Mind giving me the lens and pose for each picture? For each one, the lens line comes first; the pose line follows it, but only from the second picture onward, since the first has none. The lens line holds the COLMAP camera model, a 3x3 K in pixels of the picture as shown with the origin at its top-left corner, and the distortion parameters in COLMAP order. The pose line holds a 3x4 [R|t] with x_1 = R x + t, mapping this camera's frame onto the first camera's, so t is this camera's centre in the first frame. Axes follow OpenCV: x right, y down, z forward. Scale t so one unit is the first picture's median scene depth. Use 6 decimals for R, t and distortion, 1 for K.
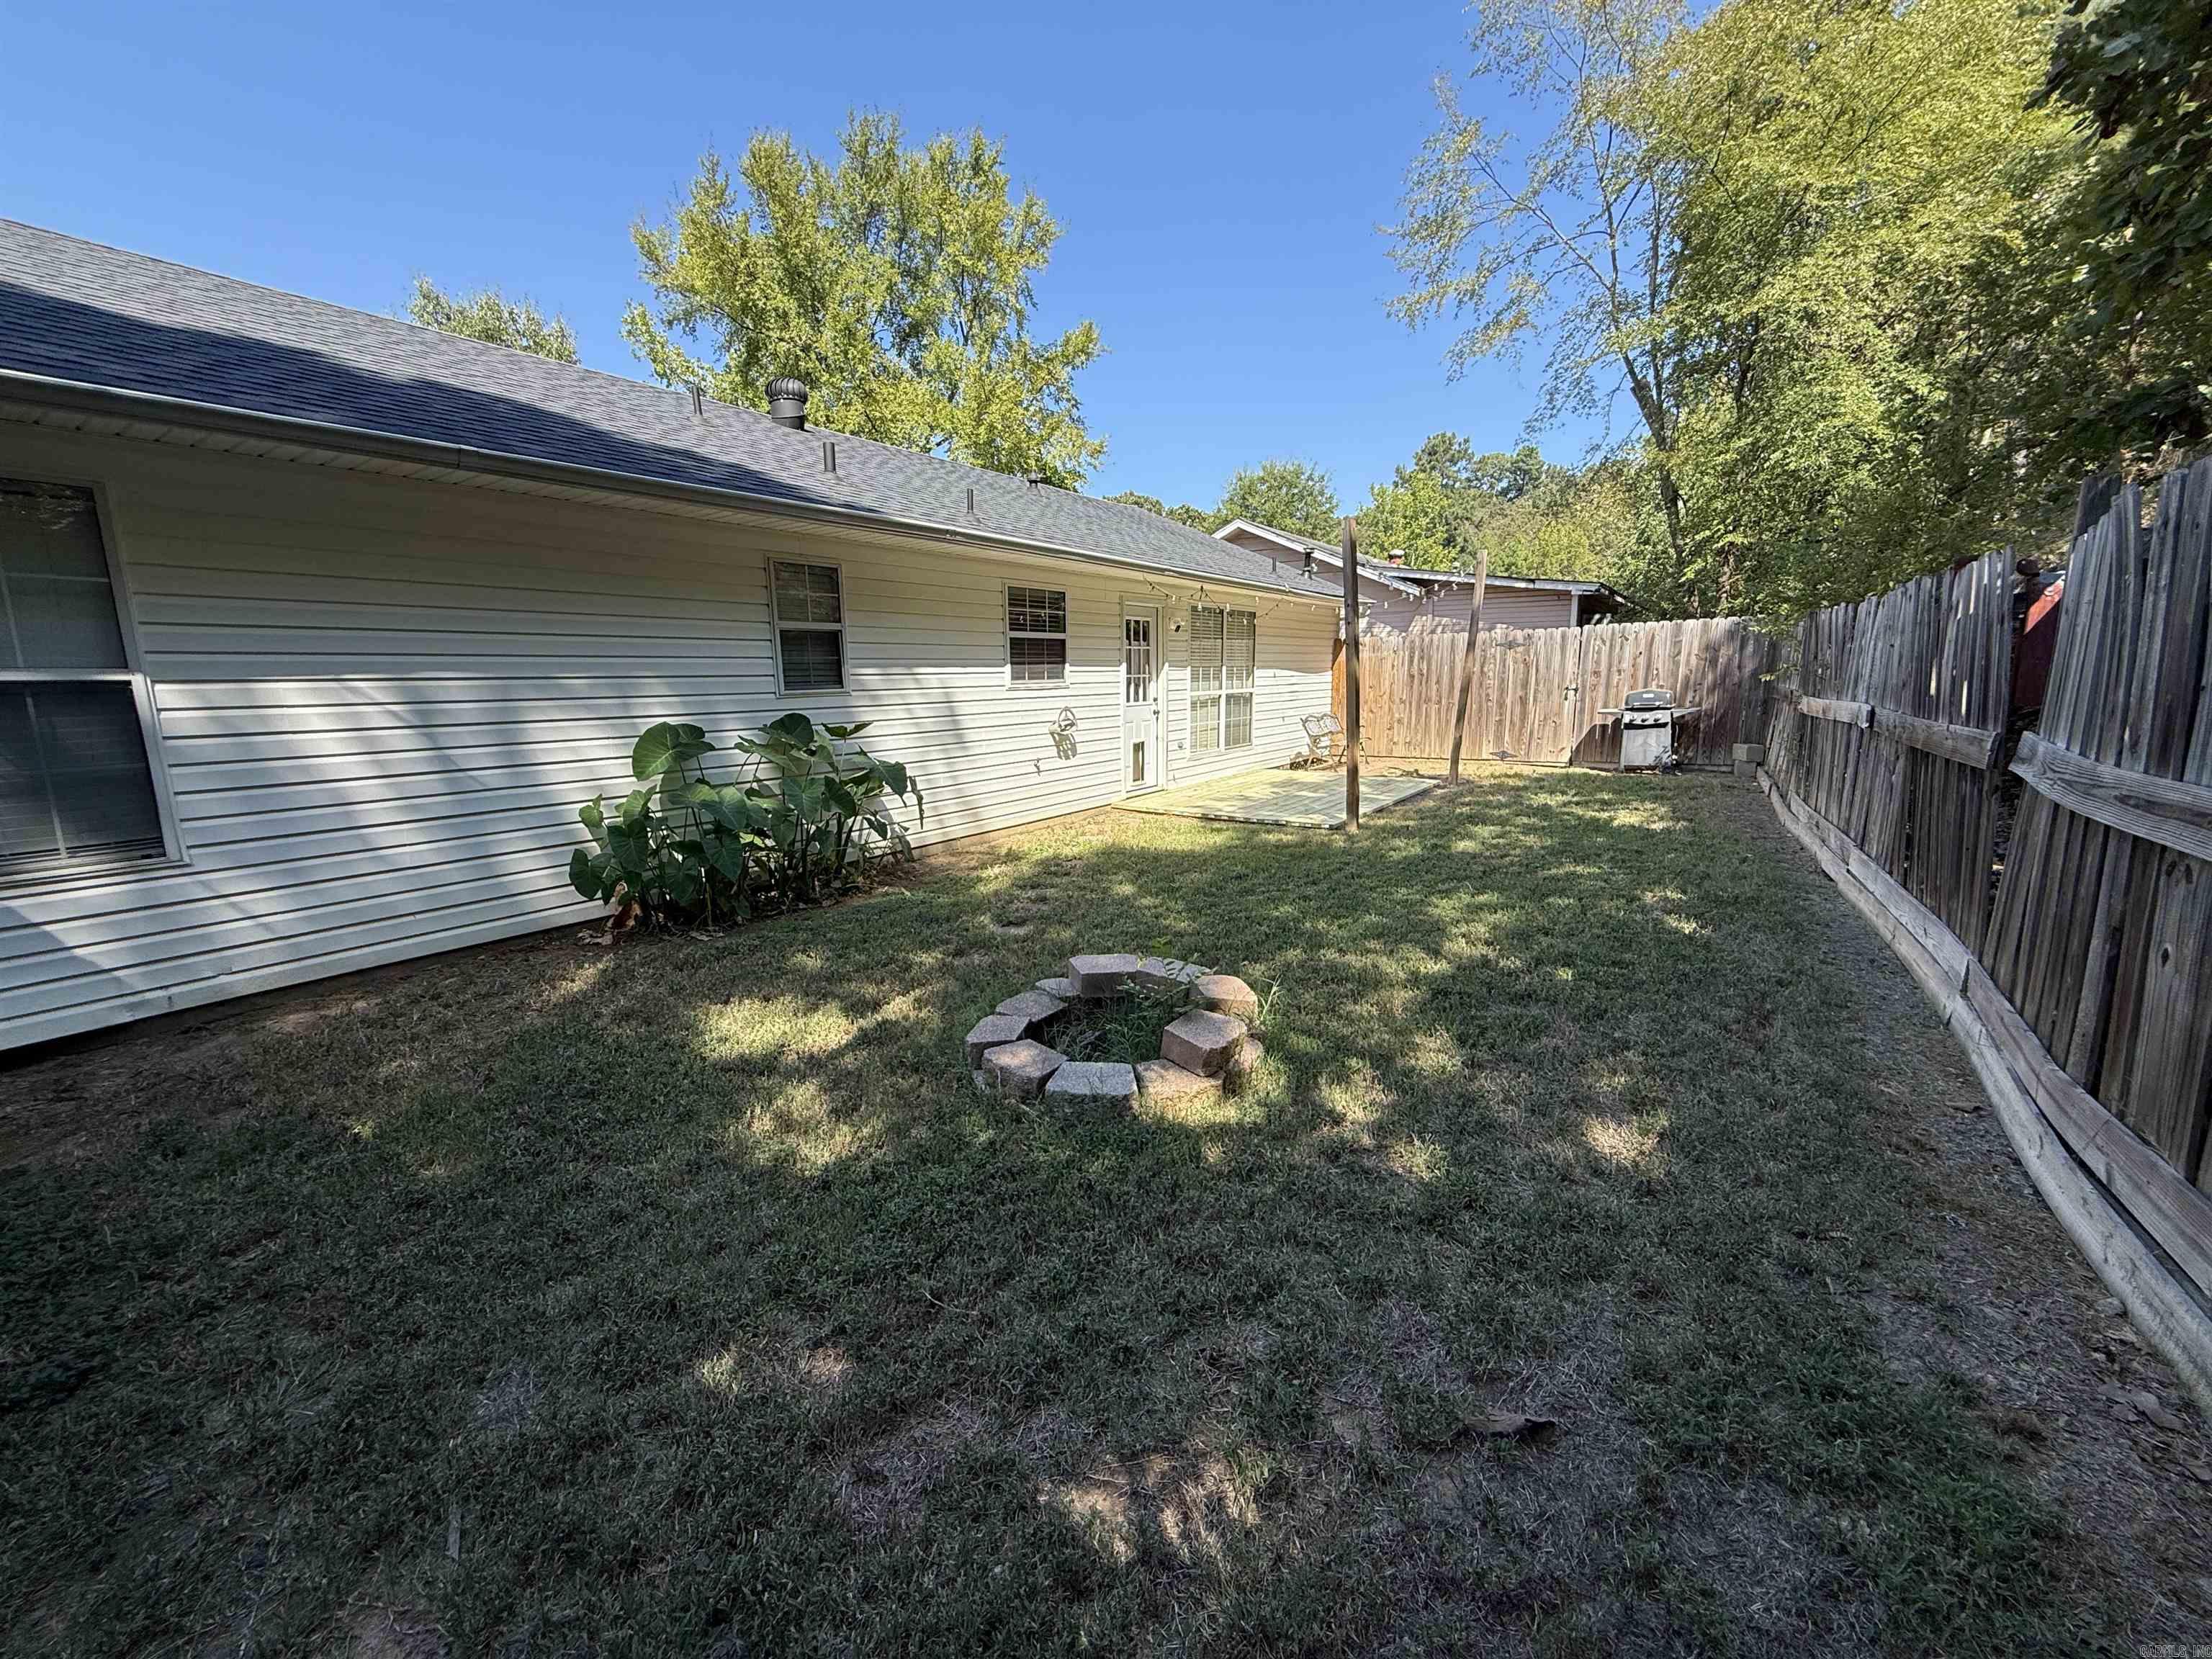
lens RADIAL K [[890.5, 0, 1106.0], [0, 890.5, 829.5], [0, 0, 1]] dist [0.000259, -0.000004]
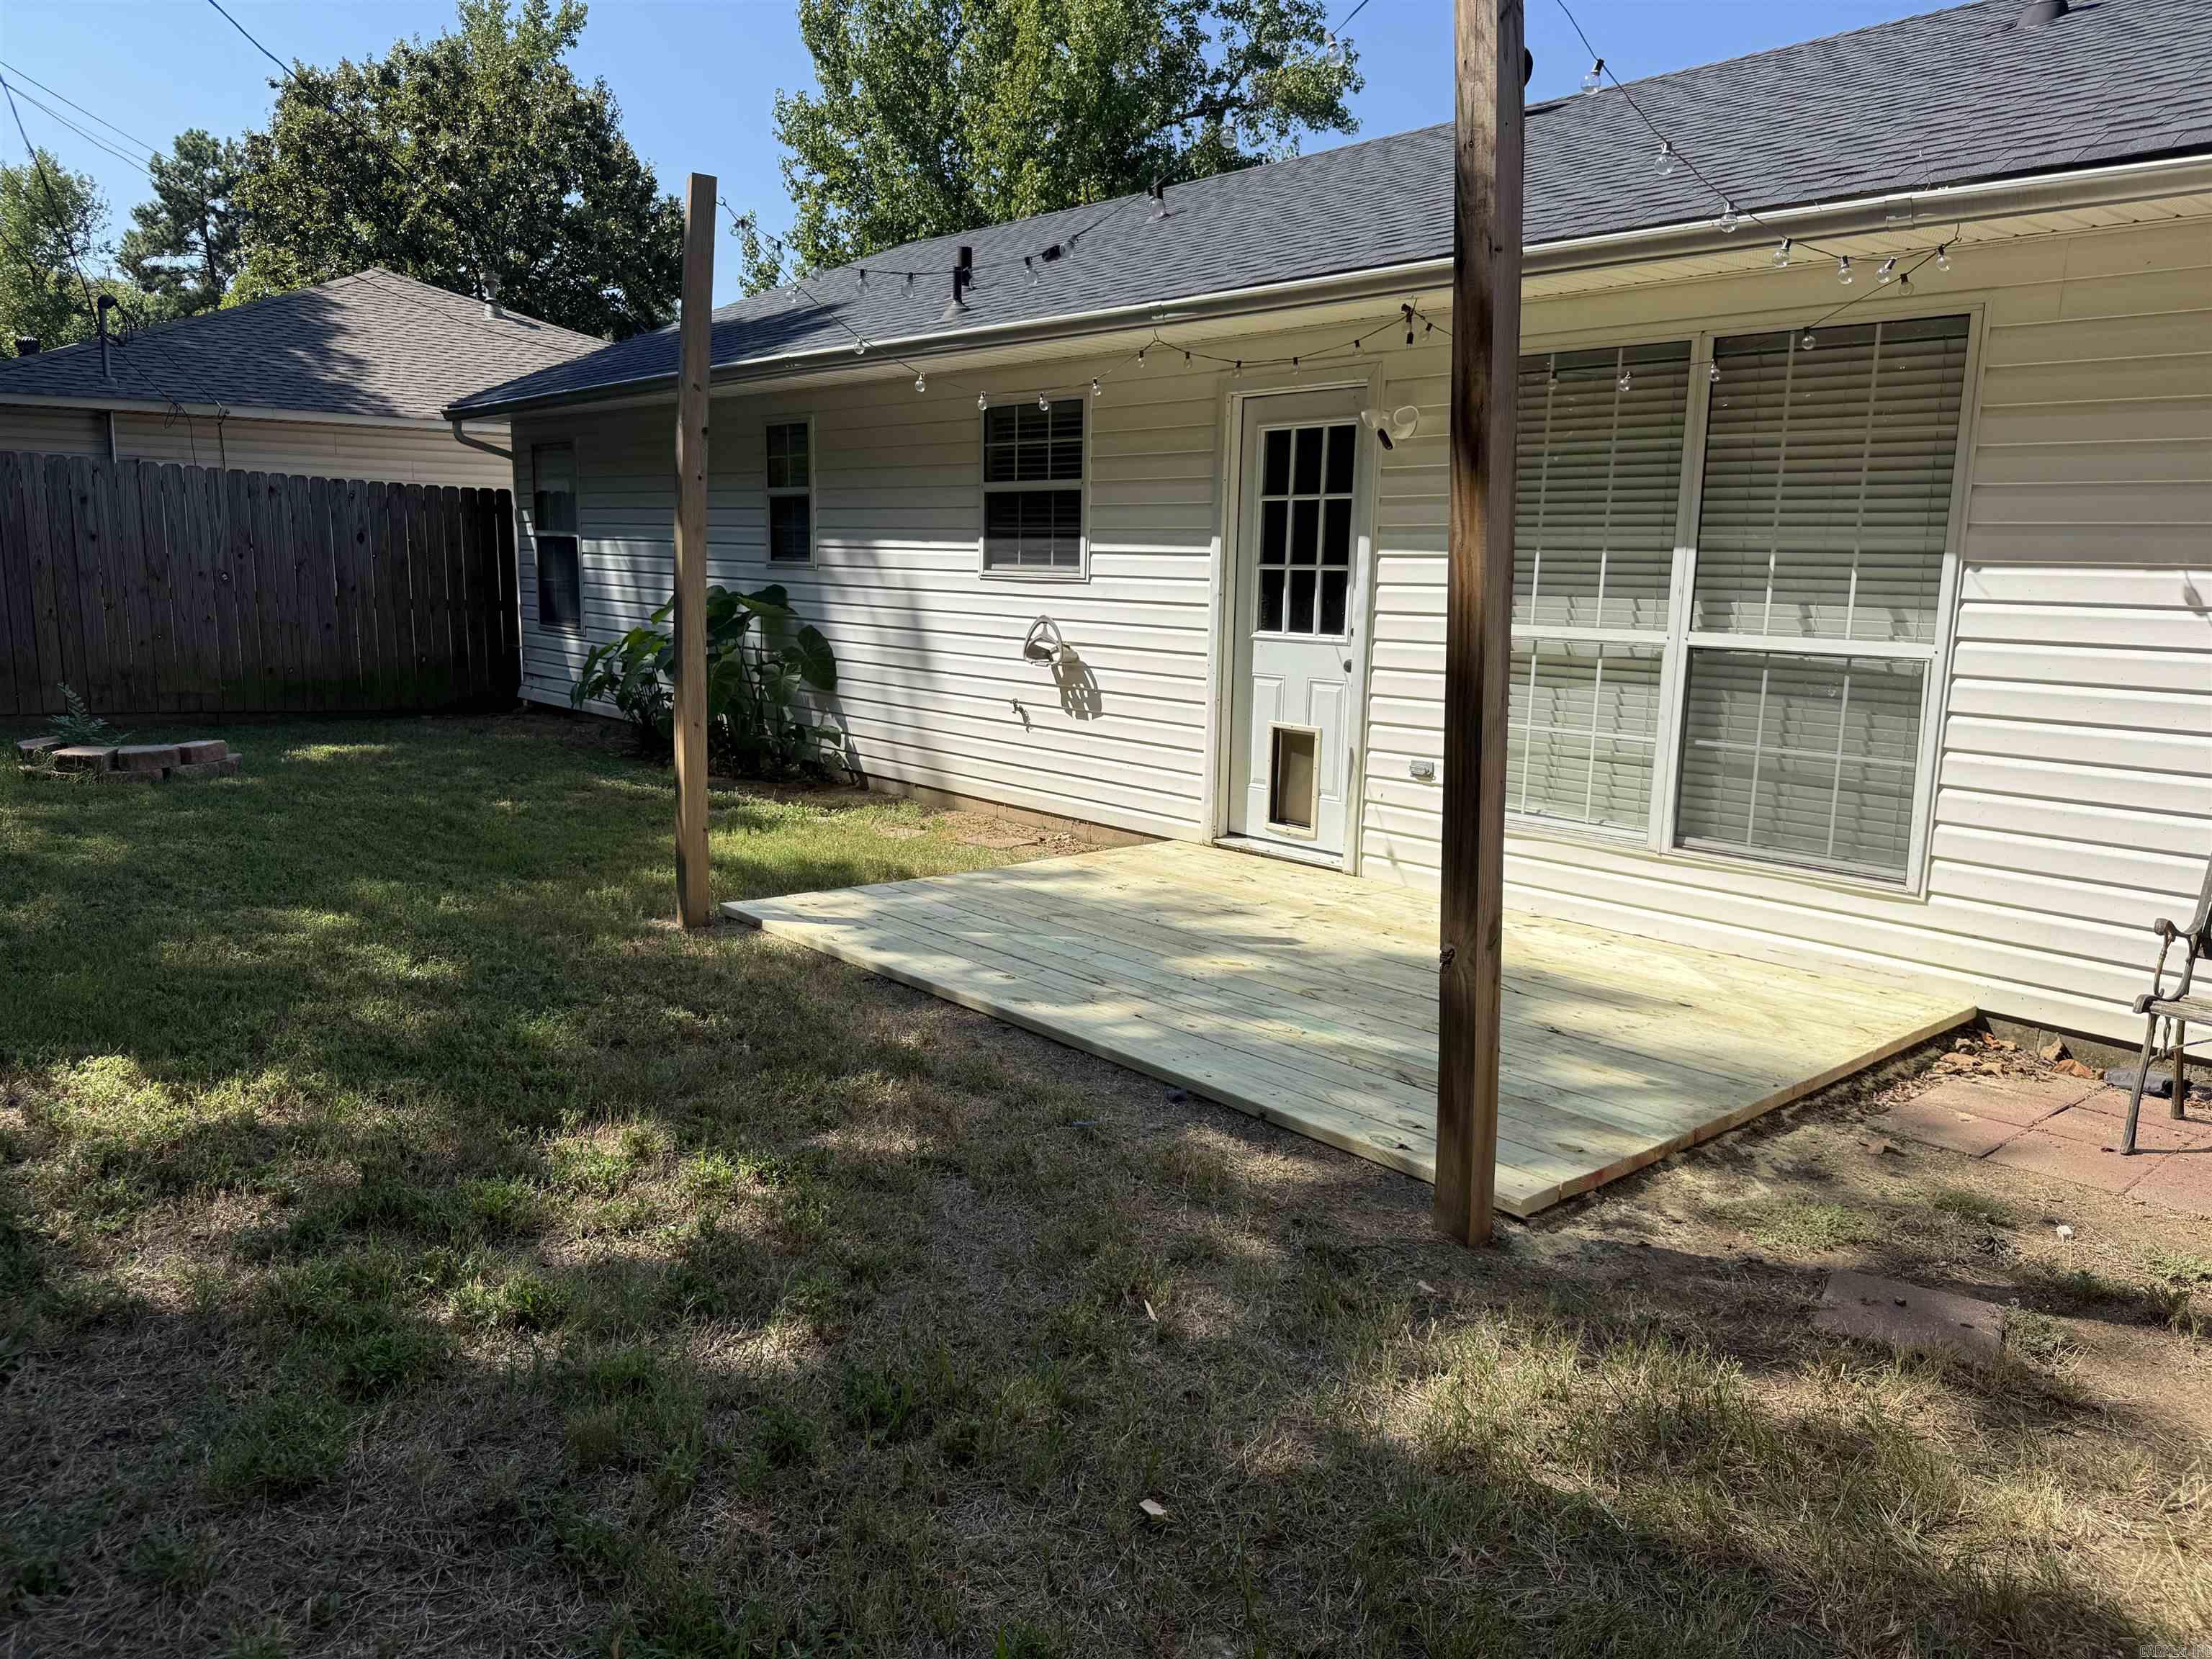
lens RADIAL K [[1541.7, 0, 1106.0], [0, 1541.7, 829.5], [0, 0, 1]] dist [0.140320, -0.235960]
pose [[-0.238824, 0.172831, -0.955559, 0.746363], [-0.191032, 0.956443, 0.220736, -0.195702], [0.952087, 0.235260, -0.195405, 1.070726]]
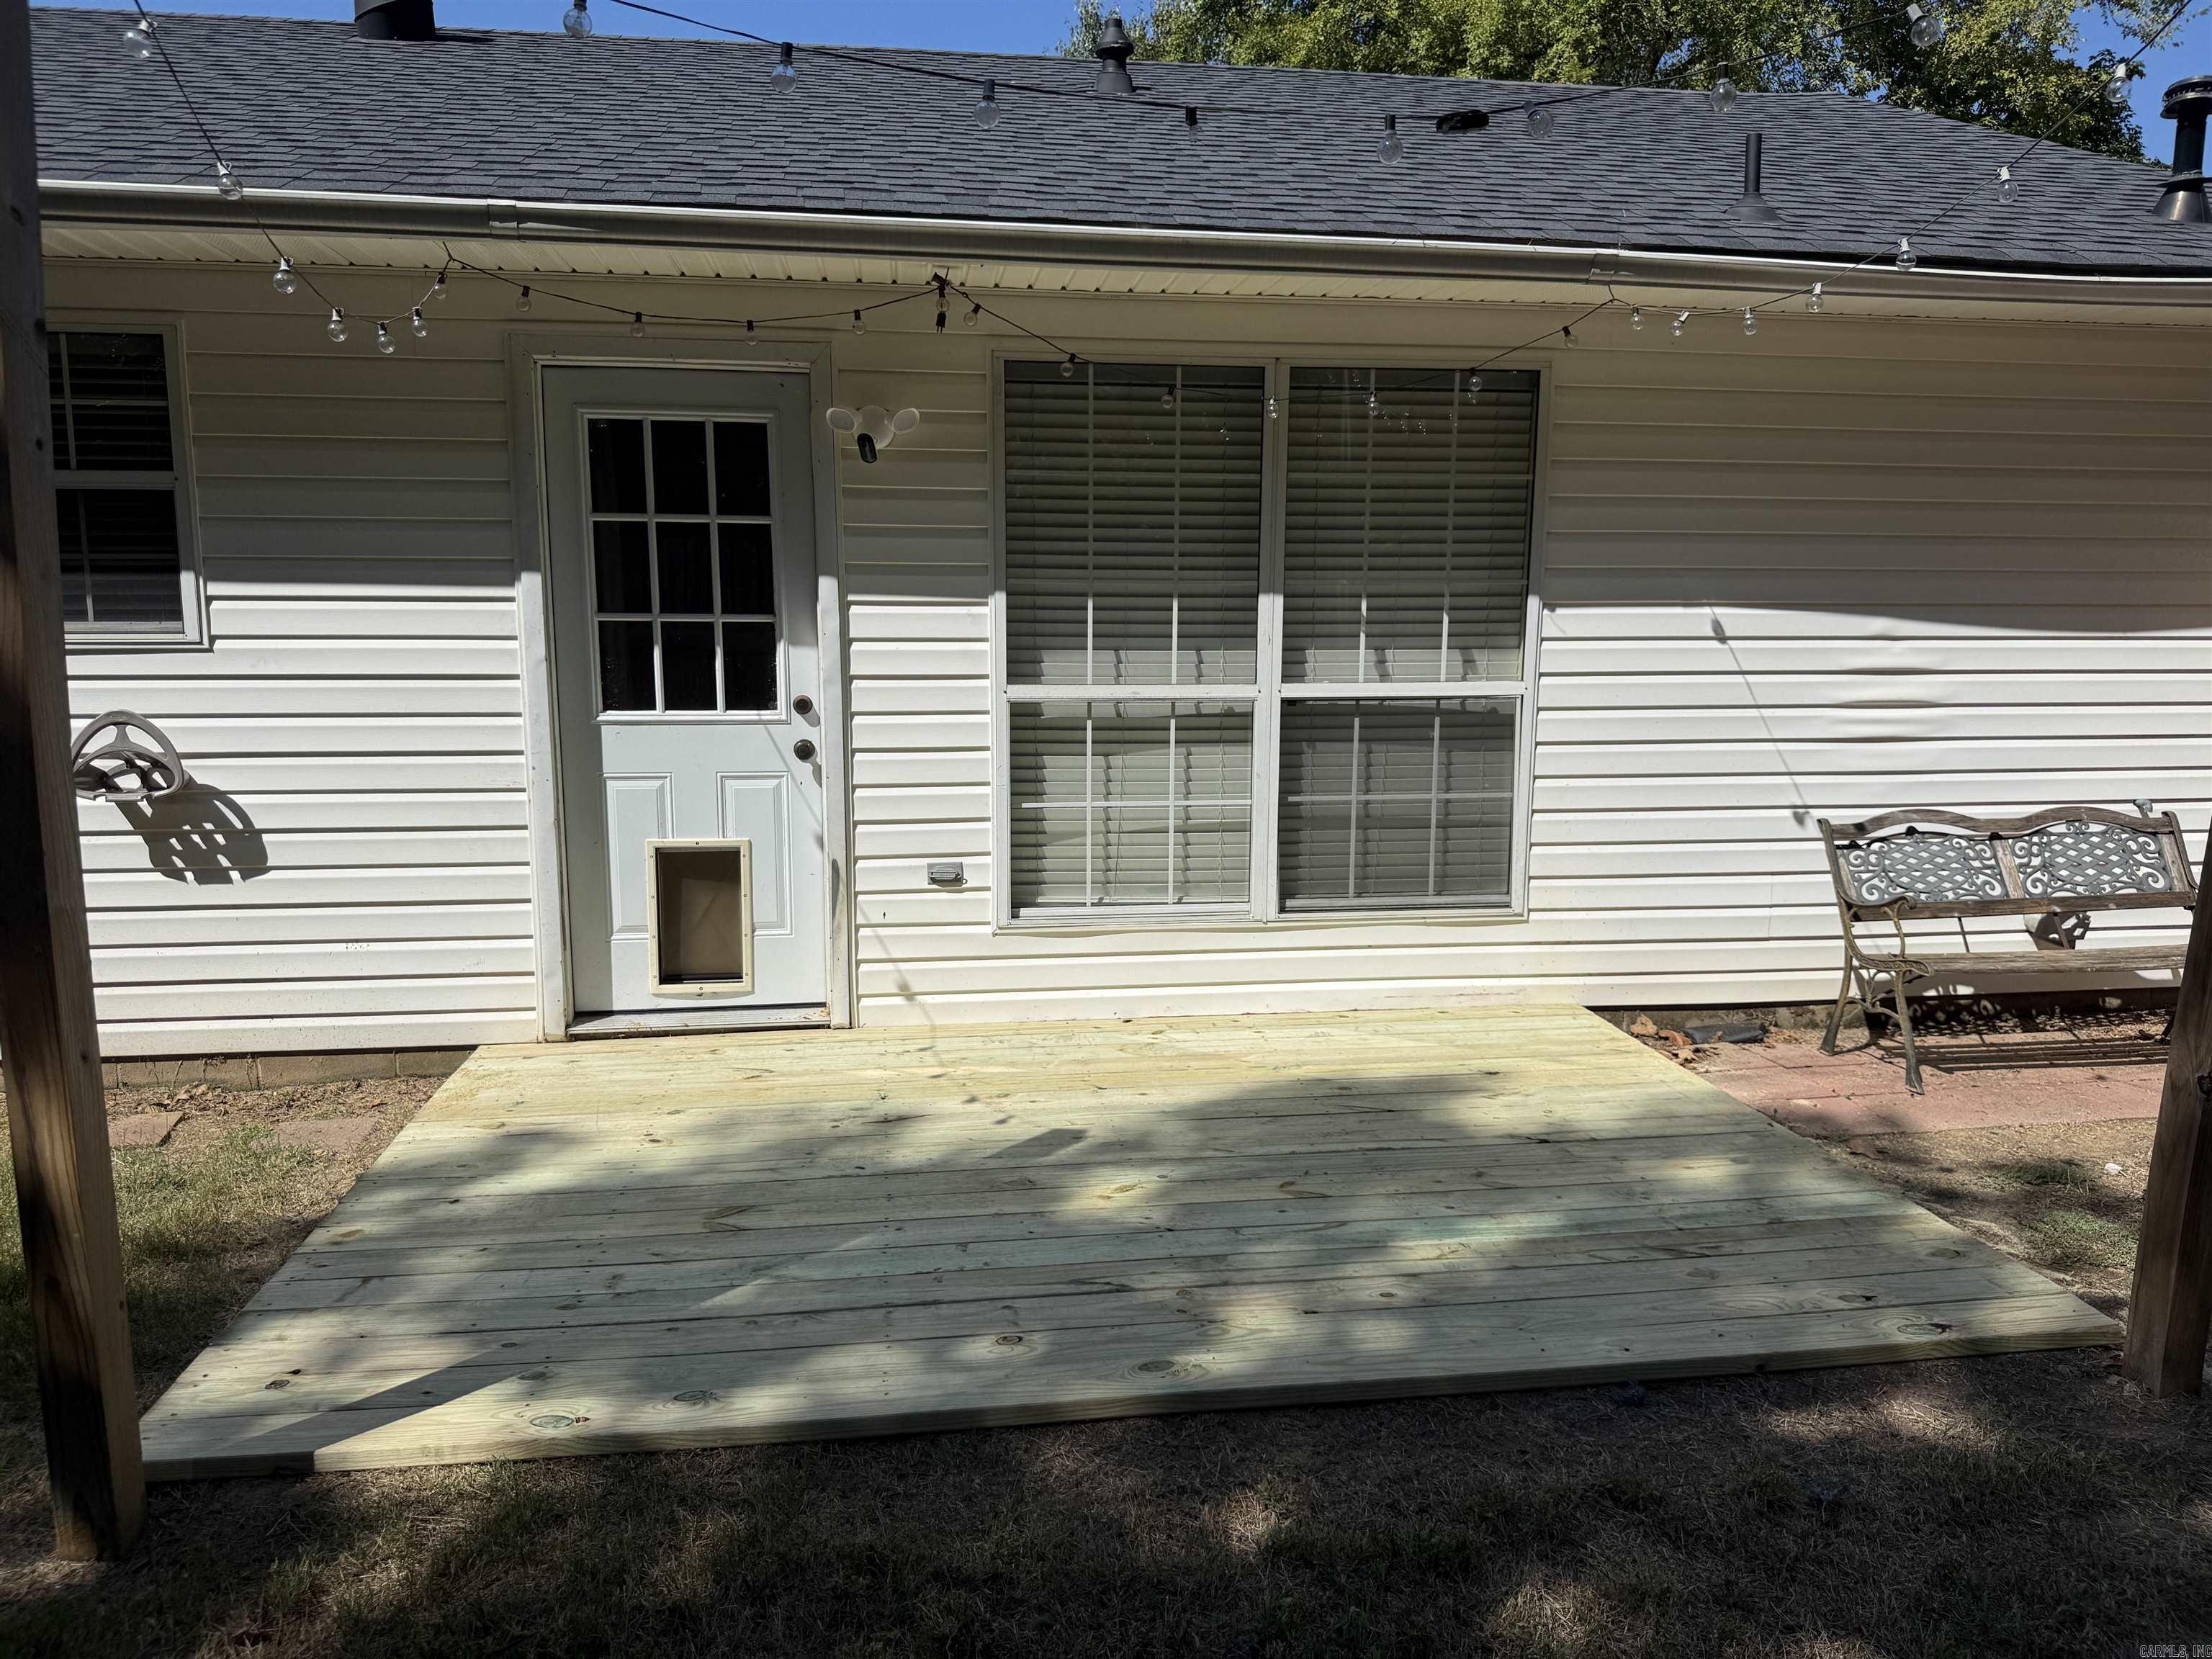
lens RADIAL K [[1541.7, 0, 1106.0], [0, 1541.7, 829.5], [0, 0, 1]] dist [0.140320, -0.235960]
pose [[0.679700, 0.117498, -0.724018, 0.490940], [-0.141588, 0.989539, 0.027667, -0.137282], [0.719695, 0.083707, 0.689226, 0.750087]]
